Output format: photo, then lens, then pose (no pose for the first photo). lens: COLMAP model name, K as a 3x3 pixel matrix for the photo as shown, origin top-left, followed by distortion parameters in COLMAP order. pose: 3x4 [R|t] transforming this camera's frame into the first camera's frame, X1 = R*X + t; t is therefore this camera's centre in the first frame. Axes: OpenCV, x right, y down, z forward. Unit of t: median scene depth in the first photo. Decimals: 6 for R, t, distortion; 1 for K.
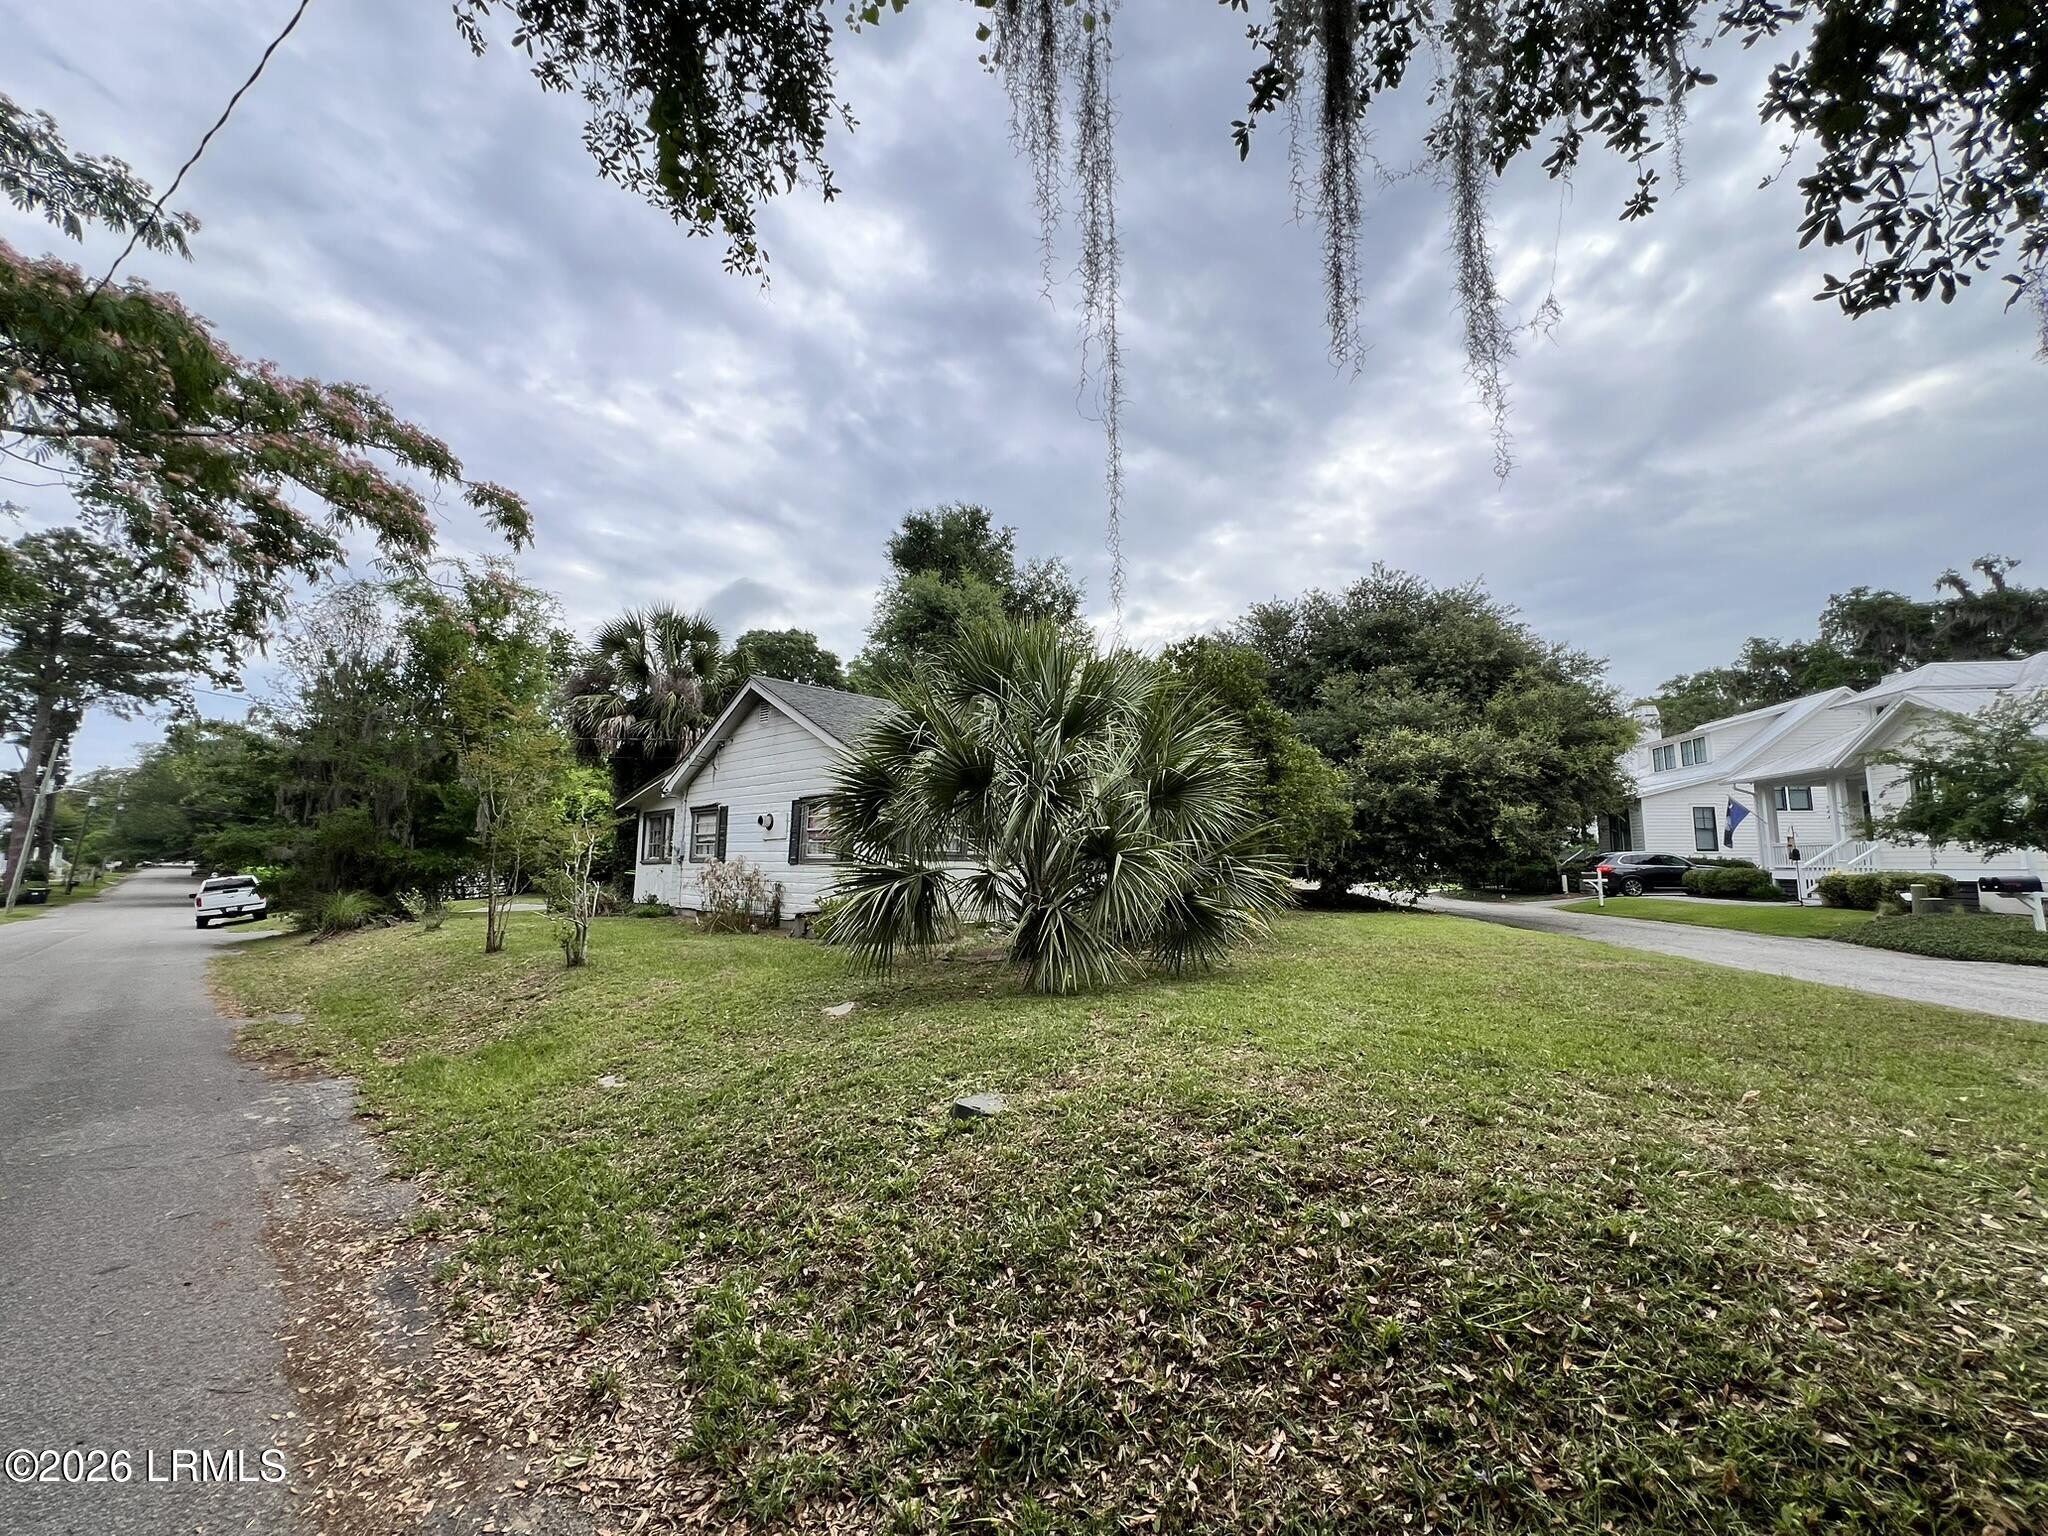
lens RADIAL K [[803.6, 0, 1036.0], [0, 803.6, 744.3], [0, 0, 1]] dist [-0.015878, 0.003133]
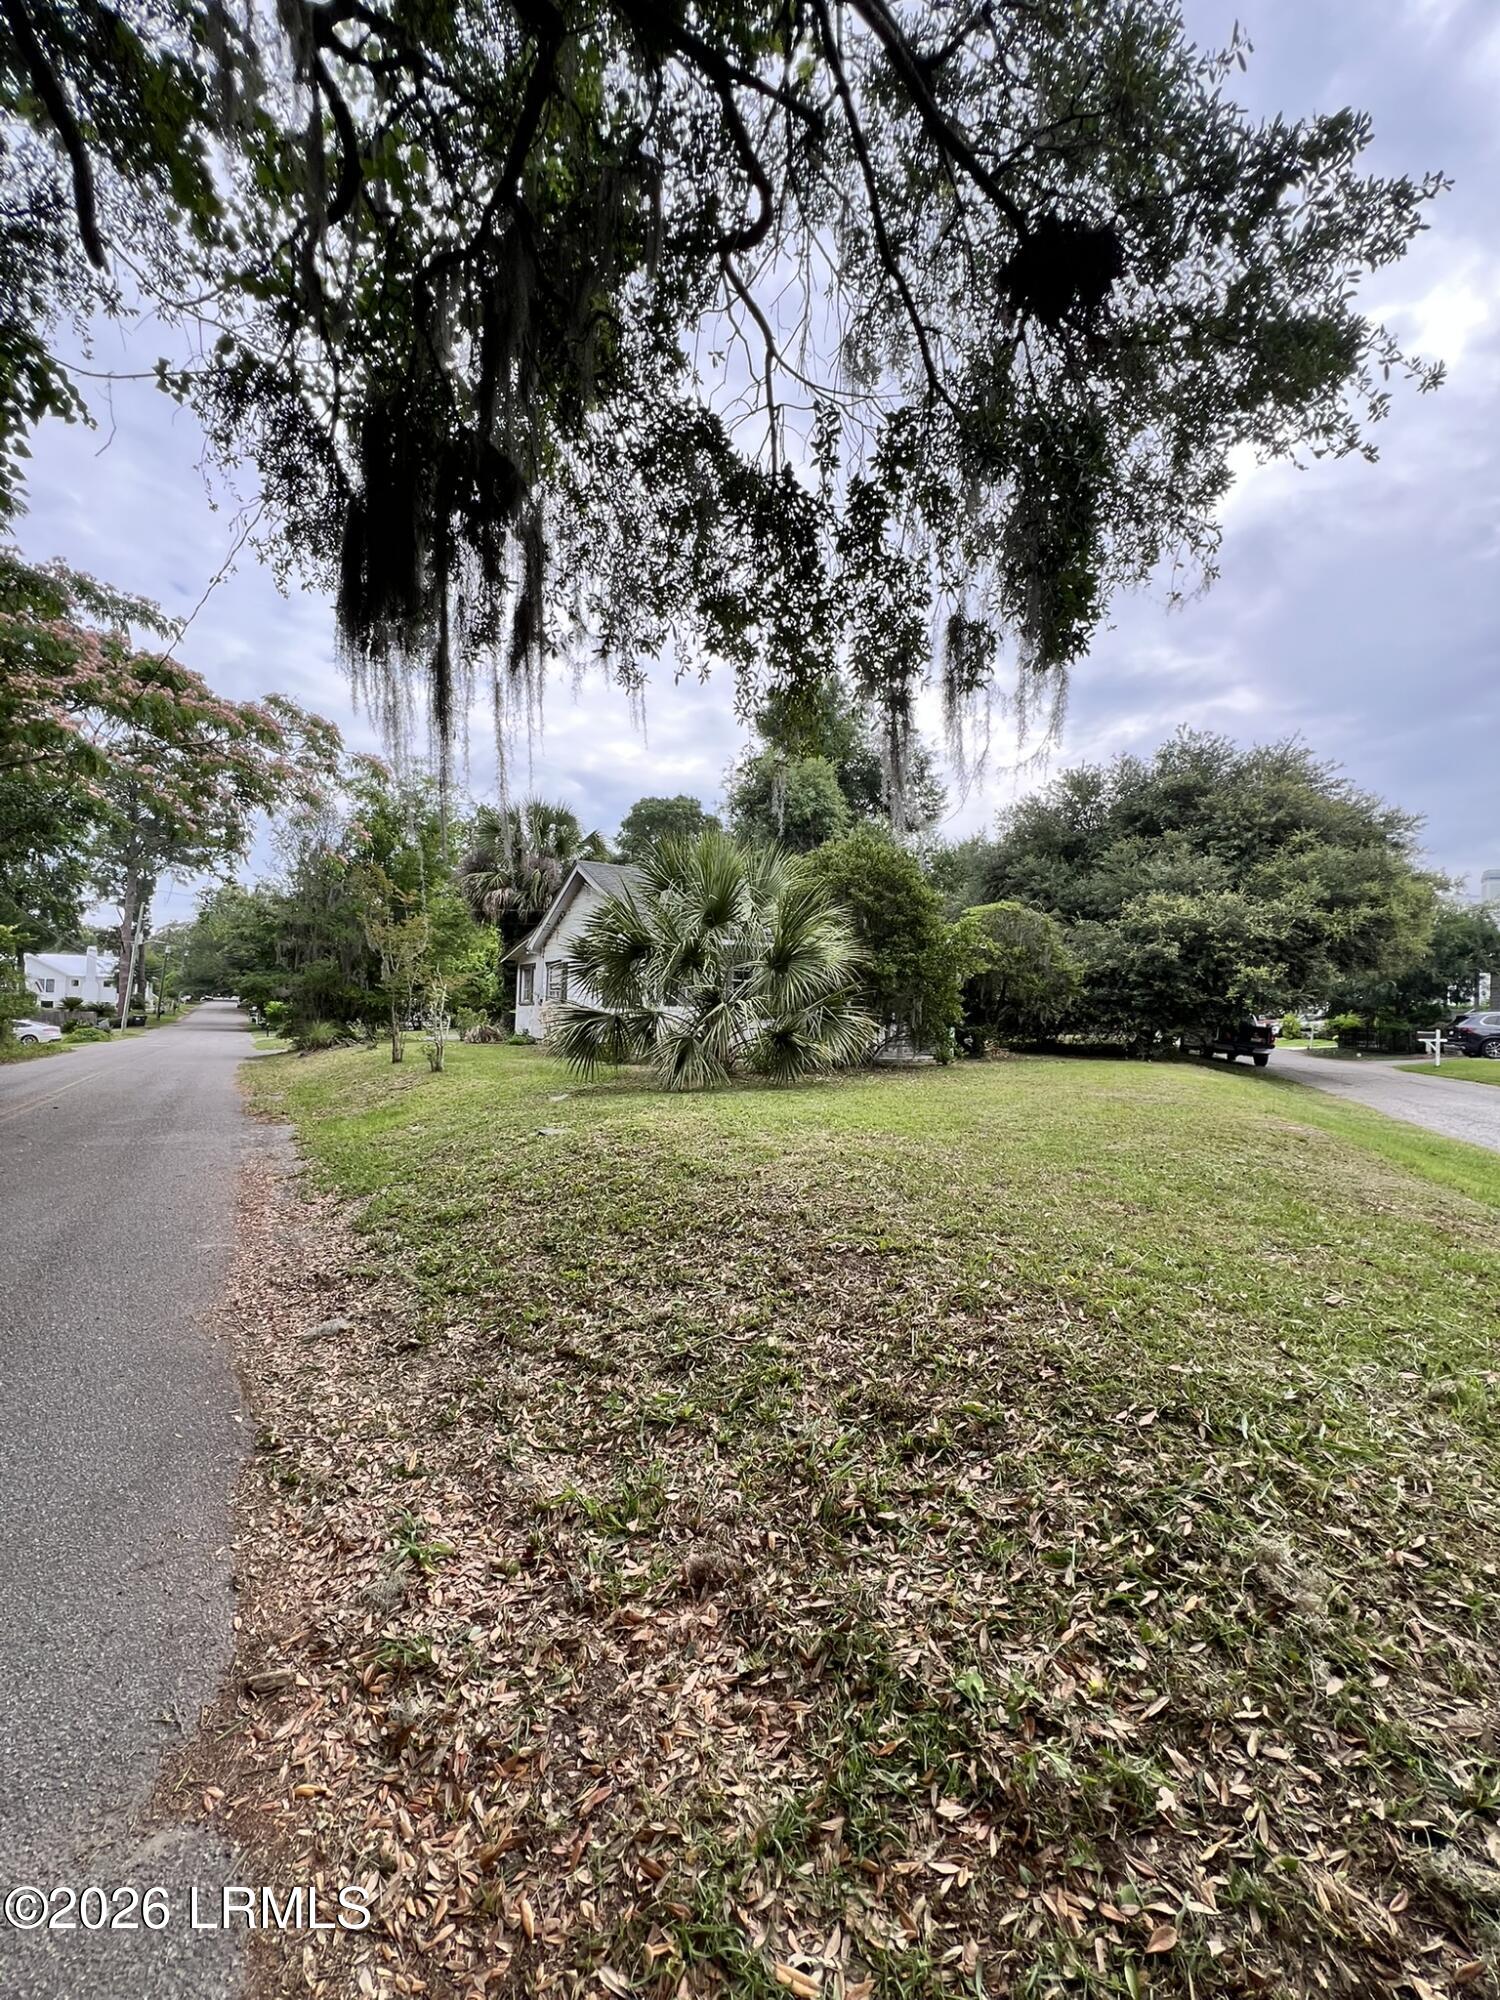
lens RADIAL K [[784.7, 0, 769.0], [0, 784.7, 968.5], [0, 0, 1]] dist [-0.015878, 0.003133]
pose [[0.976914, 0.009516, -0.213422, 0.158179], [0.010722, 0.995564, 0.093469, -0.020548], [0.213365, -0.093600, 0.972479, -0.126037]]
